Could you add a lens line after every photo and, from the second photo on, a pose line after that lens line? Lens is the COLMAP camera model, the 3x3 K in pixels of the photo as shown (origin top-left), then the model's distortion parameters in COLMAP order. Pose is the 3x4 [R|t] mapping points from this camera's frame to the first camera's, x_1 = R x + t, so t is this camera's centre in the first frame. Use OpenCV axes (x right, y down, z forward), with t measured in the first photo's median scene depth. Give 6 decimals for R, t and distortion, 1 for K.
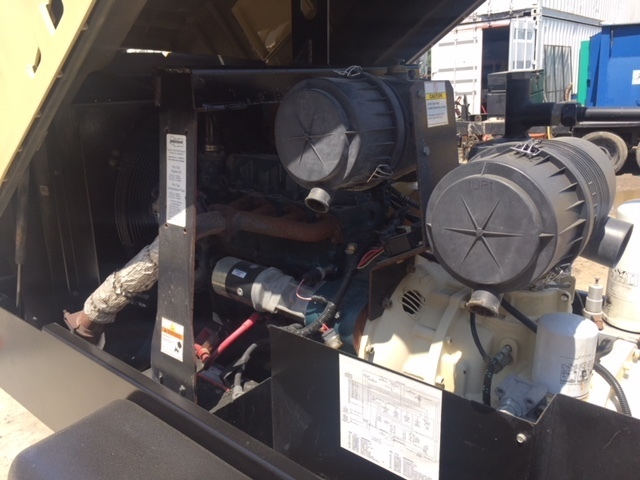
lens RADIAL K [[566.2, 0, 320.0], [0, 566.2, 240.0], [0, 0, 1]] dist [0.087830, -0.127726]
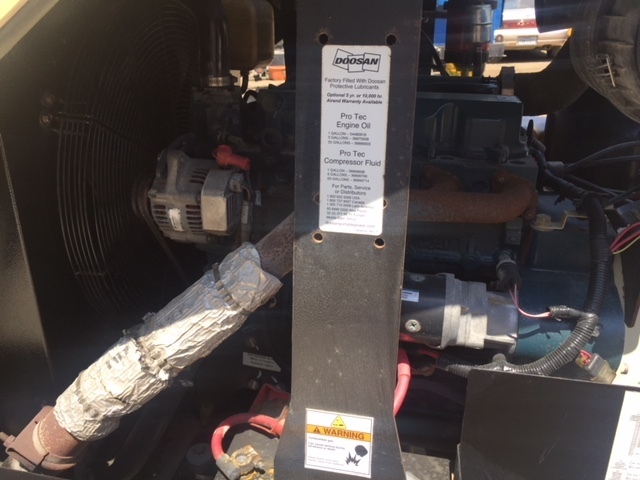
lens RADIAL K [[566.2, 0, 320.0], [0, 566.2, 240.0], [0, 0, 1]] dist [0.087830, -0.127726]
pose [[0.876255, -0.170533, 0.450662, -0.491152], [0.121939, 0.983314, 0.134996, -0.088981], [-0.466163, -0.063338, 0.882429, 0.556158]]
